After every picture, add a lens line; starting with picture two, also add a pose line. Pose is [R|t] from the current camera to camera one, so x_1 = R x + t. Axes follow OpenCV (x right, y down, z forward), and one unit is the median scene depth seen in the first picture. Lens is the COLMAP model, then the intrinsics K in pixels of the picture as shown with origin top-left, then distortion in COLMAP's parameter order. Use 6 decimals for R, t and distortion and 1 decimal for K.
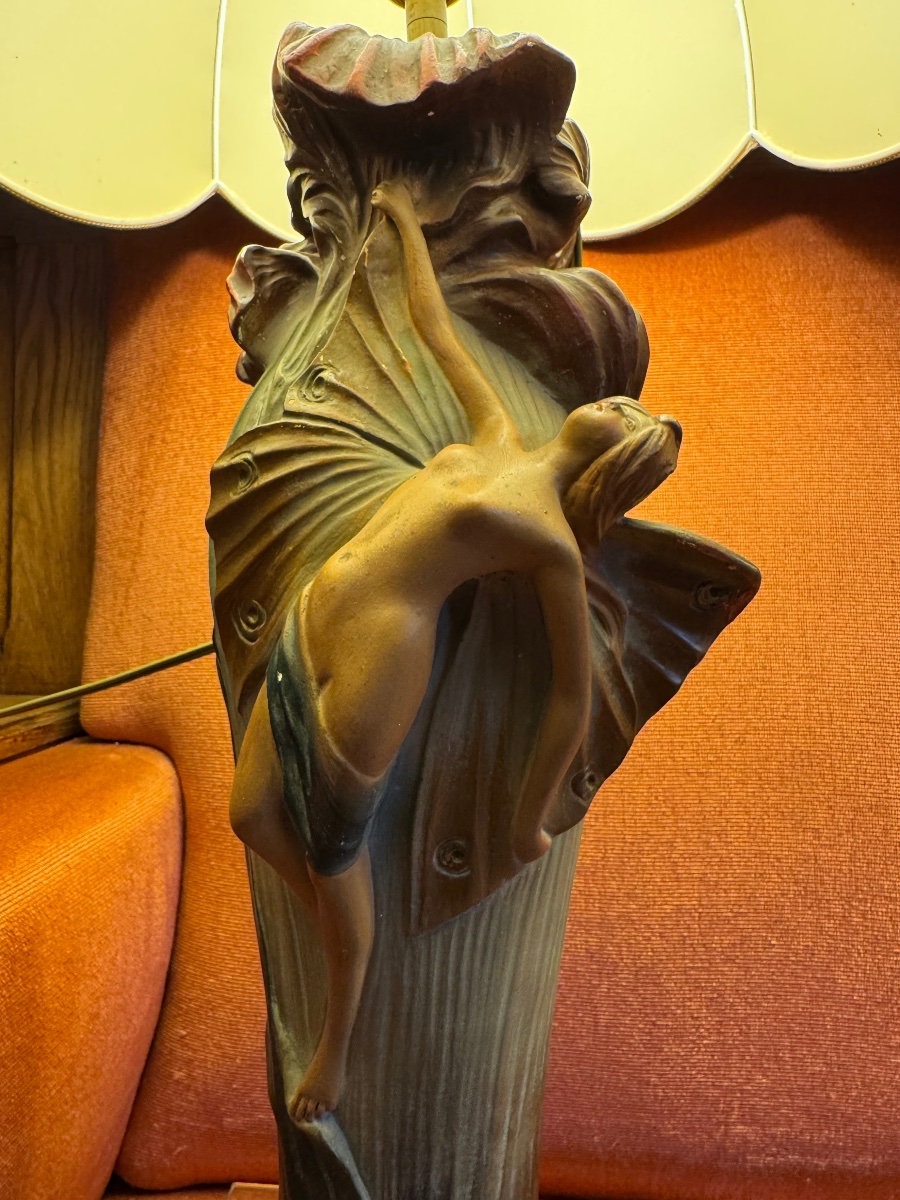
lens RADIAL K [[827.6, 0, 440.8], [0, 827.6, 544.5], [0, 0, 1]] dist [-0.001449, 0.005349]
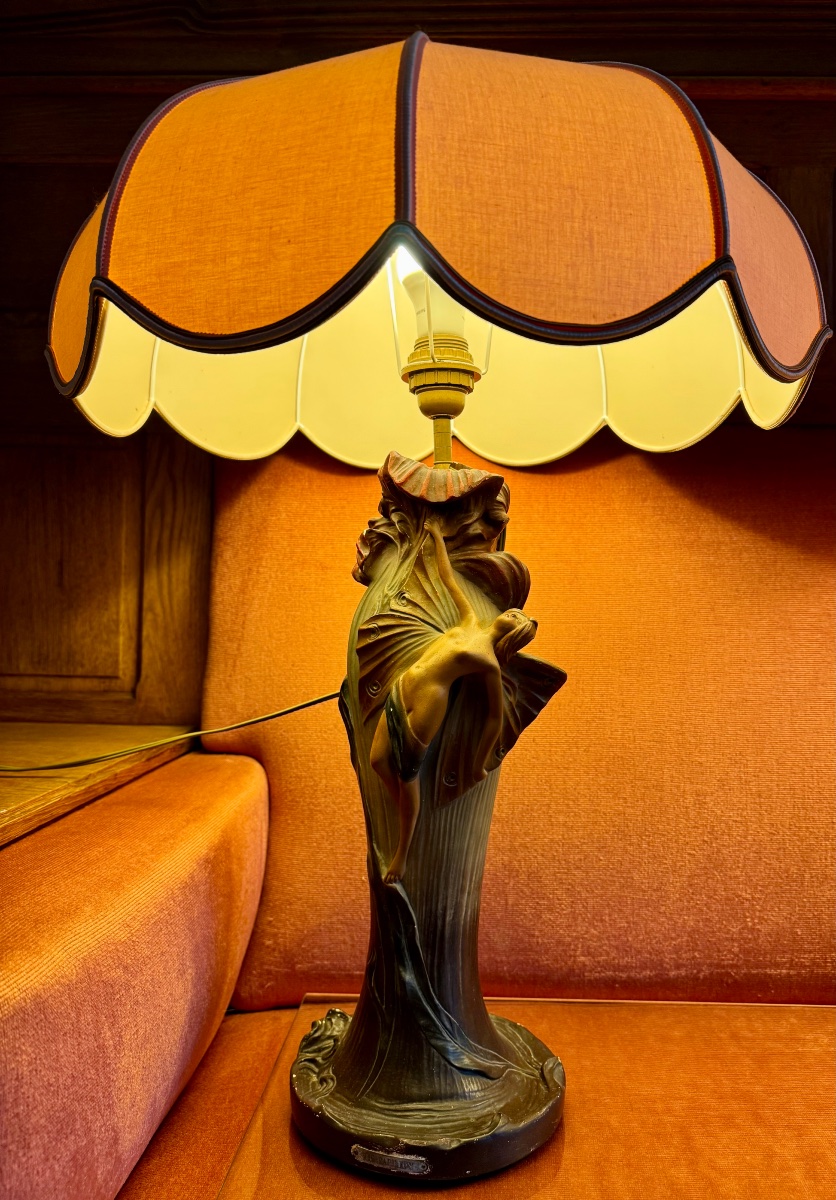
lens RADIAL K [[834.5, 0, 440.6], [0, 834.5, 607.8], [0, 0, 1]] dist [0.101603, -0.169274]
pose [[0.996371, 0.020528, 0.082608, -0.129320], [-0.022228, 0.999559, 0.019714, -0.114817], [-0.082167, -0.021478, 0.996387, -0.858377]]
